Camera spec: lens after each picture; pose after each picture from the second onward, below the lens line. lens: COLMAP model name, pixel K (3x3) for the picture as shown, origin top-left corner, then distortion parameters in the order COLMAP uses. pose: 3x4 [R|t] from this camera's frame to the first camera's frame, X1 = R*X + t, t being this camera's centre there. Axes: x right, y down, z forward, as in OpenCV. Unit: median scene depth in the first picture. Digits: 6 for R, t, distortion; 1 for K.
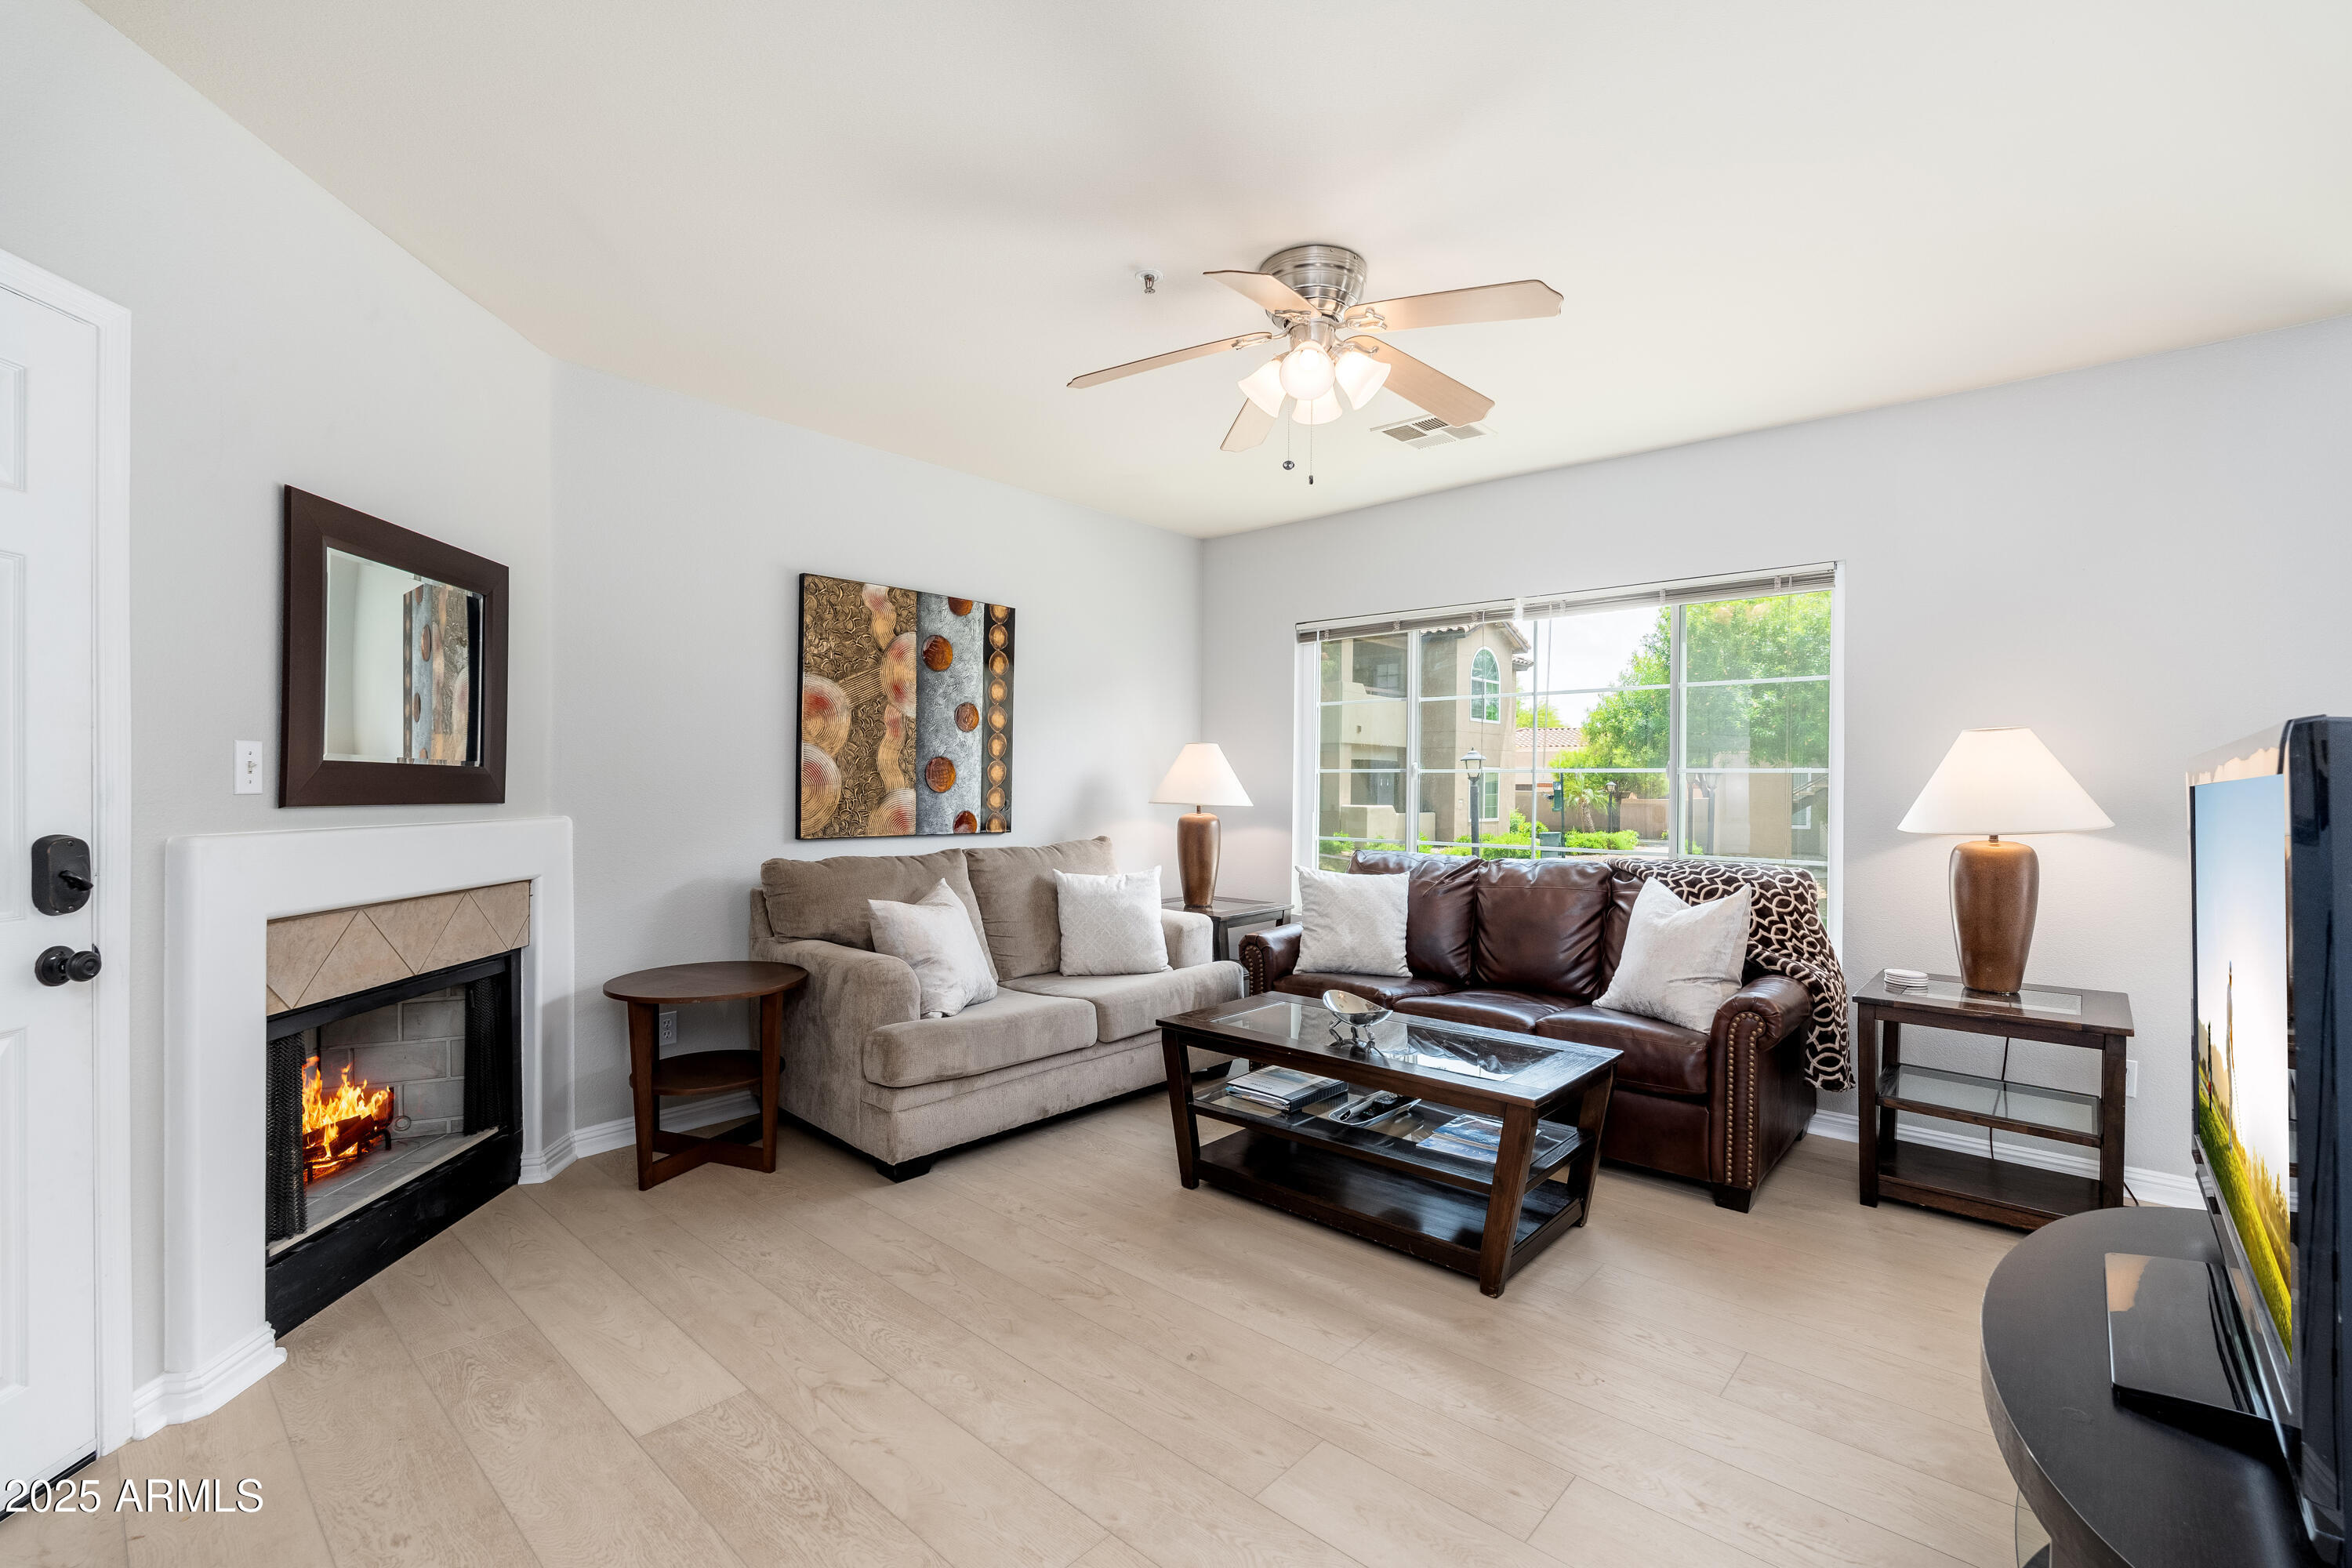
lens RADIAL K [[1032.1, 0, 1176.0], [0, 1032.1, 784.0], [0, 0, 1]] dist [-0.002932, -0.000776]
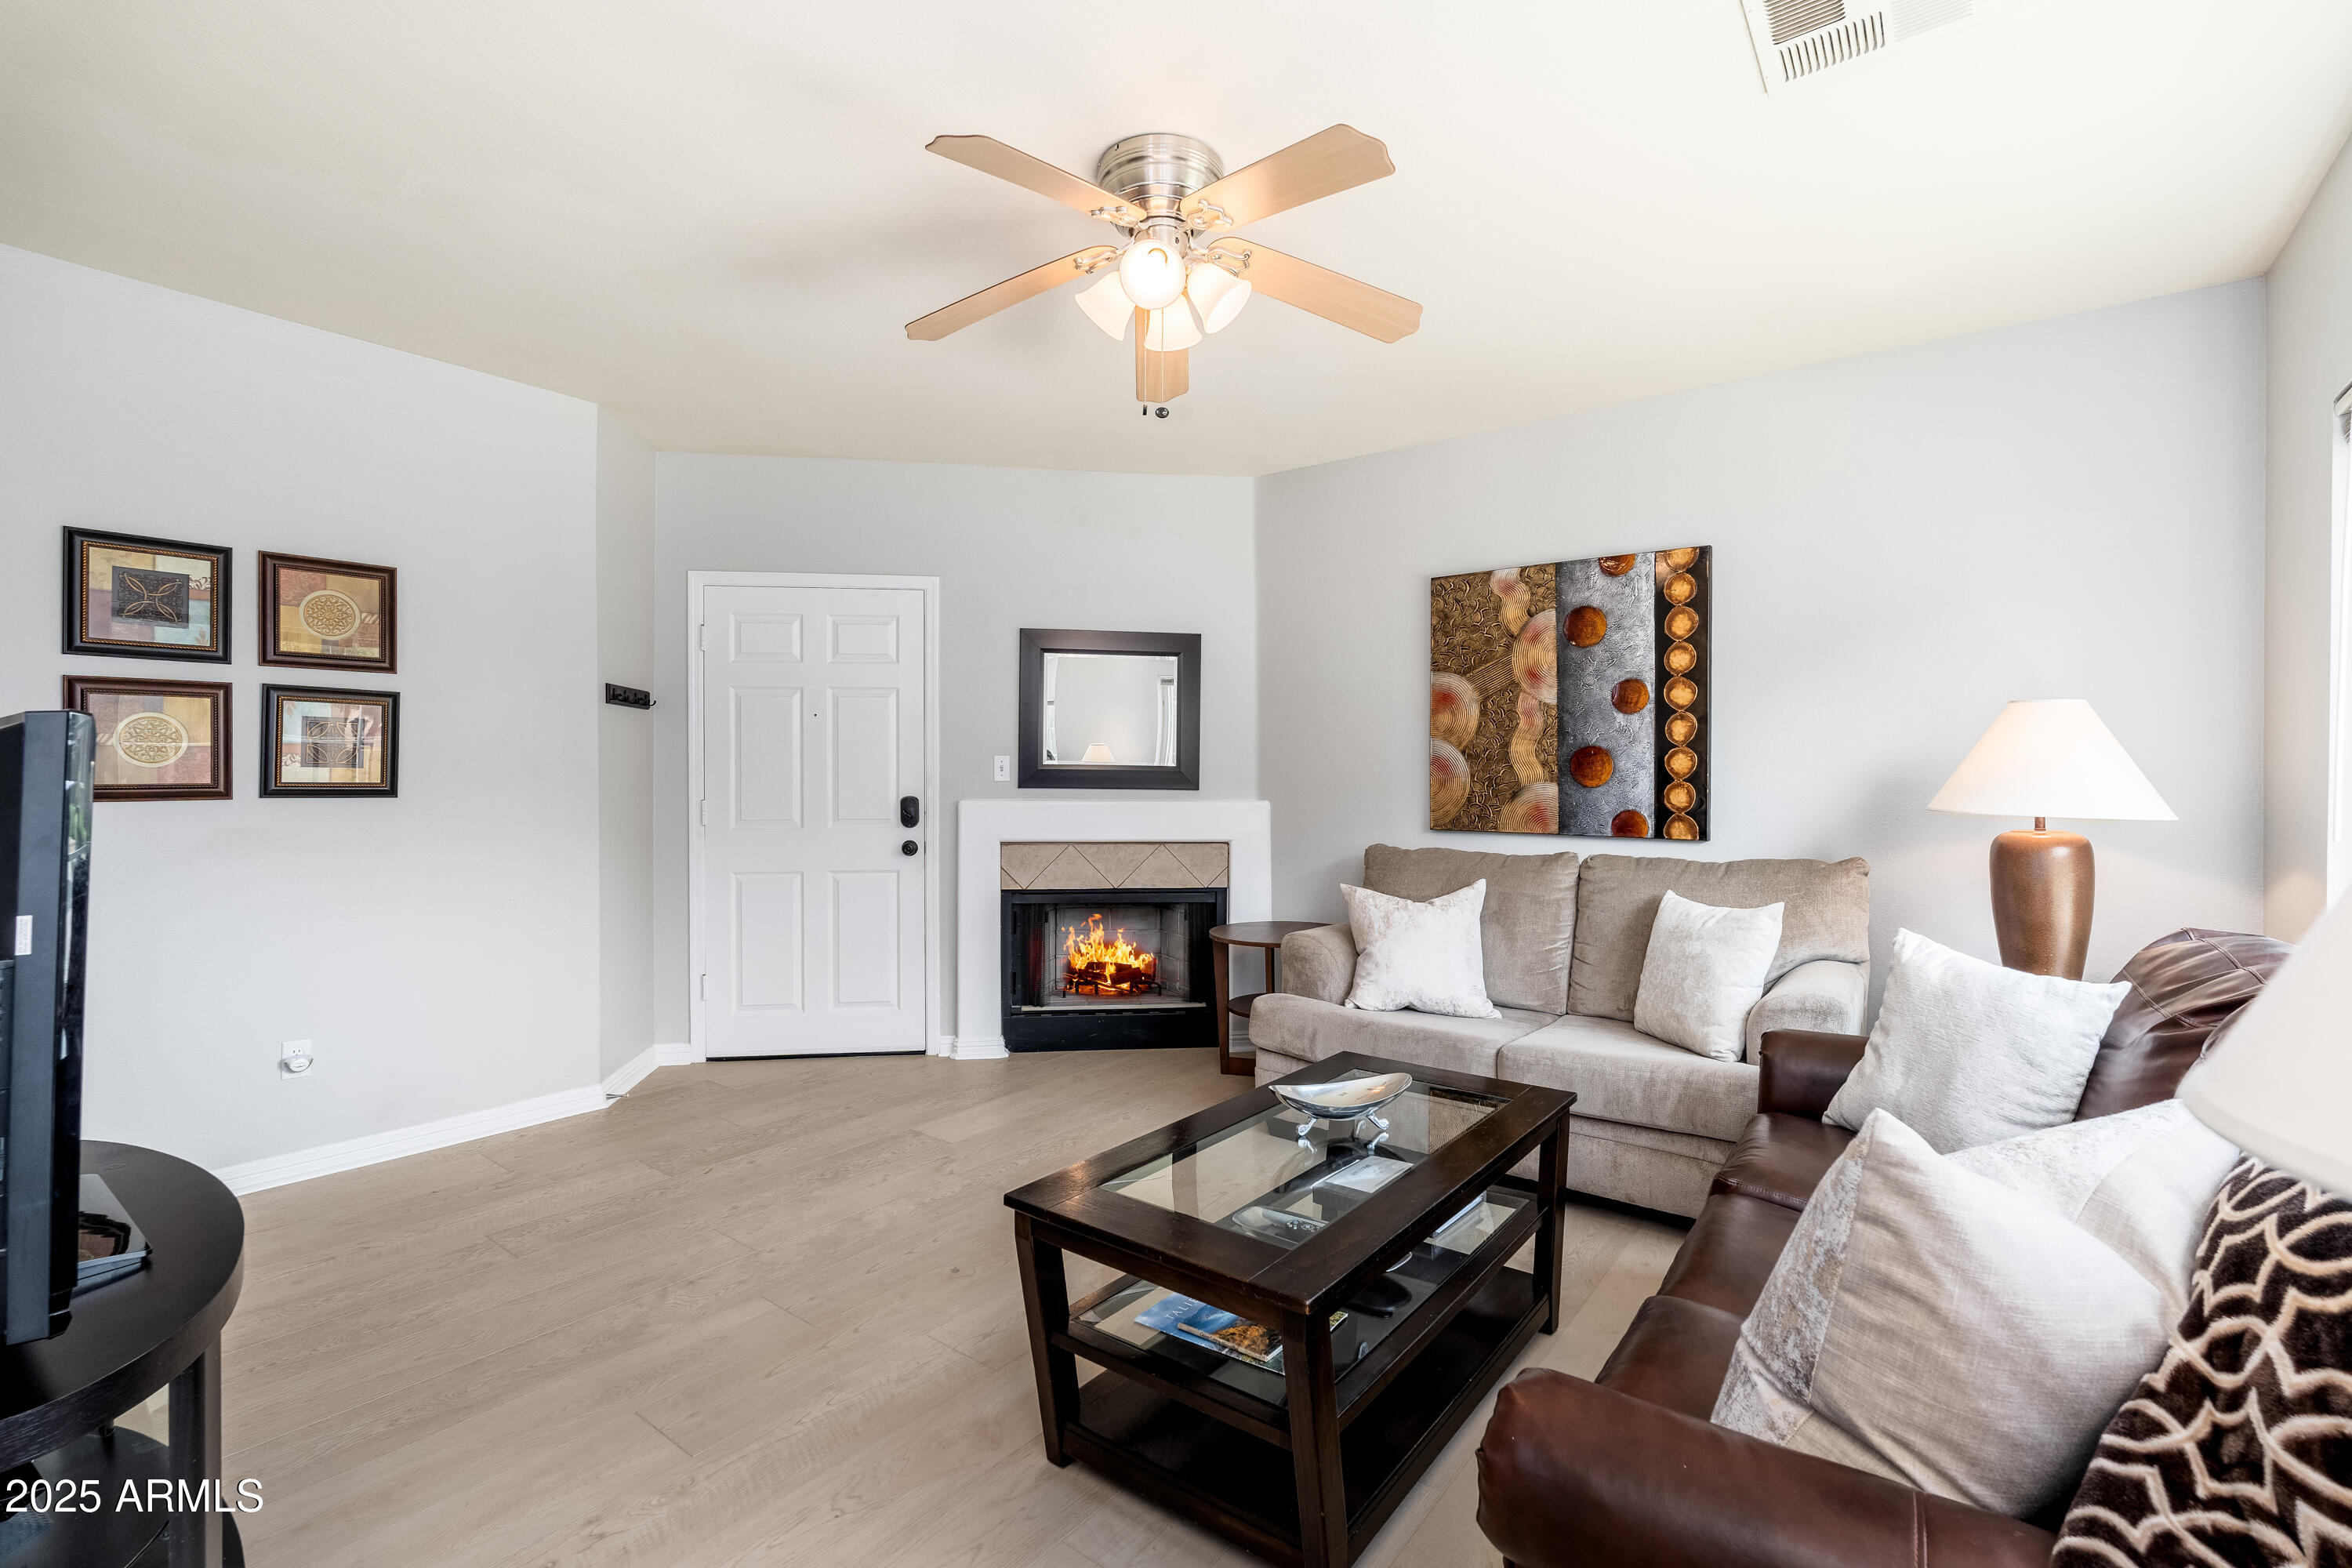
lens RADIAL K [[1038.2, 0, 1176.0], [0, 1038.2, 772.4], [0, 0, 1]] dist [-0.001243, -0.000064]
pose [[0.082564, -0.009482, -0.996541, 0.626936], [-0.003021, 0.999948, -0.009765, 0.005606], [0.996581, 0.003817, 0.082531, 0.602543]]
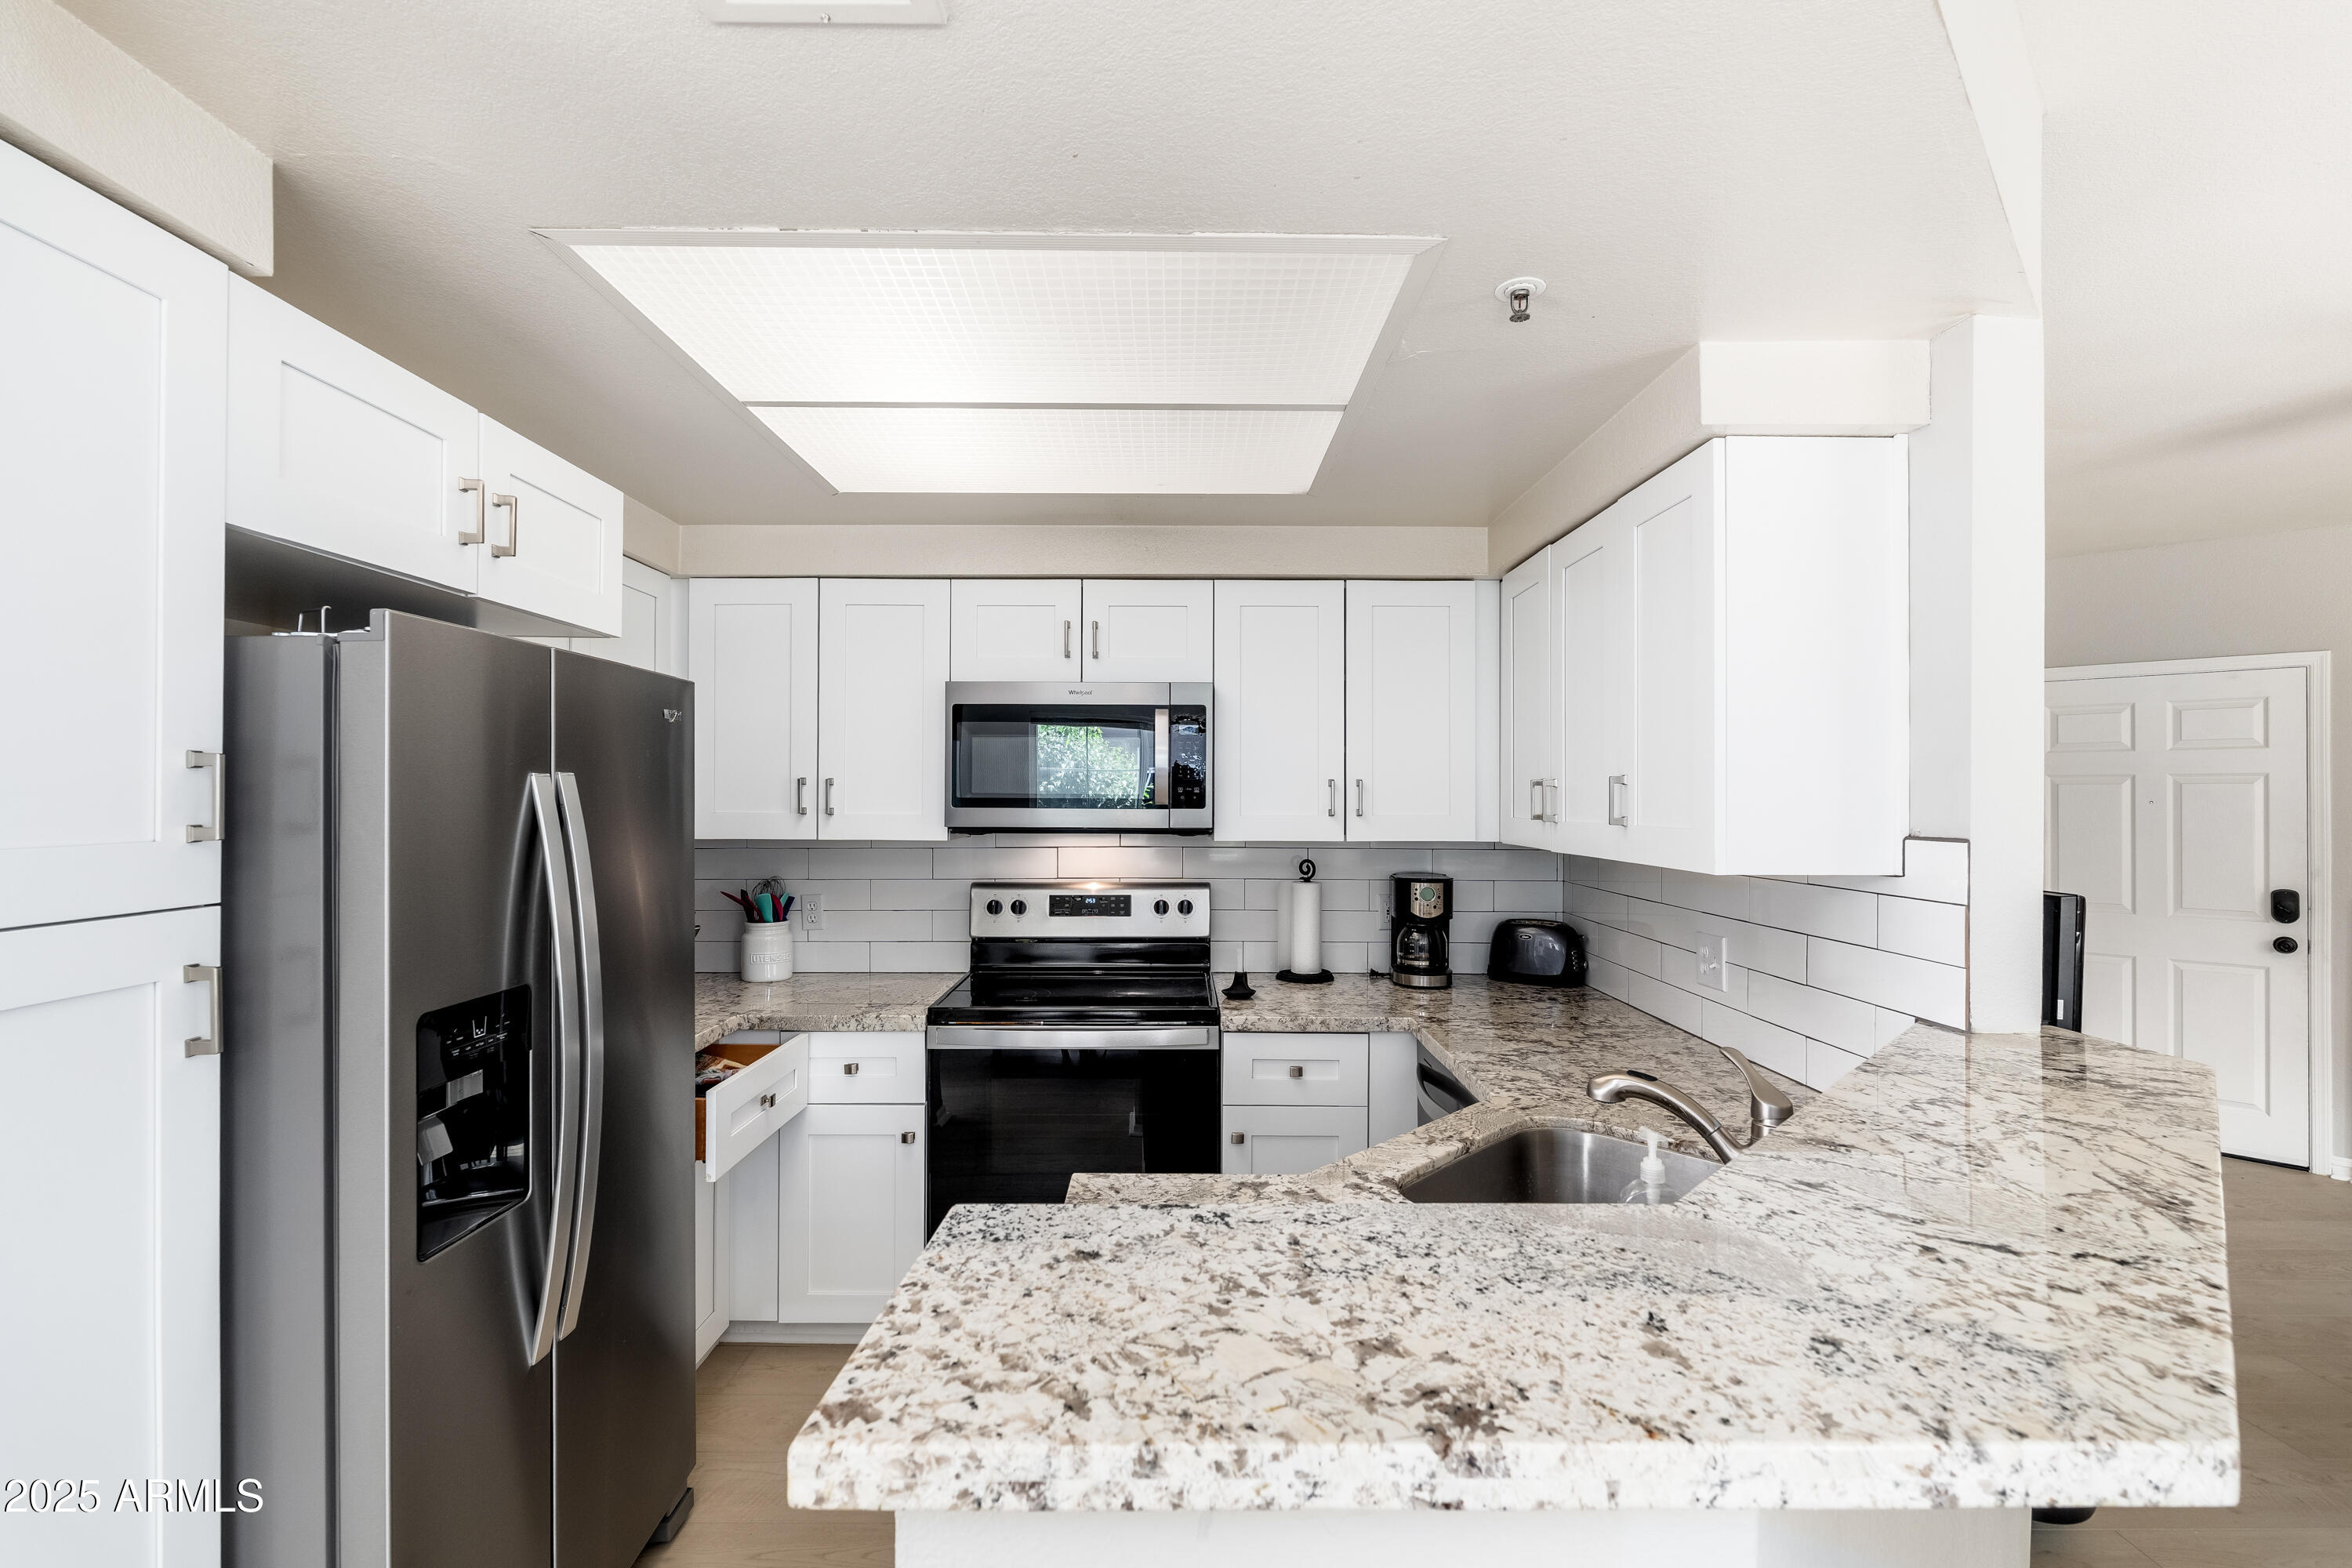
lens RADIAL K [[1032.1, 0, 1176.0], [0, 1032.1, 784.0], [0, 0, 1]] dist [-0.002932, -0.000776]
pose [[-0.739350, -0.021472, -0.672979, 0.987192], [-0.013945, 0.999765, -0.016577, -0.048697], [0.673177, -0.002871, -0.739476, 0.431615]]
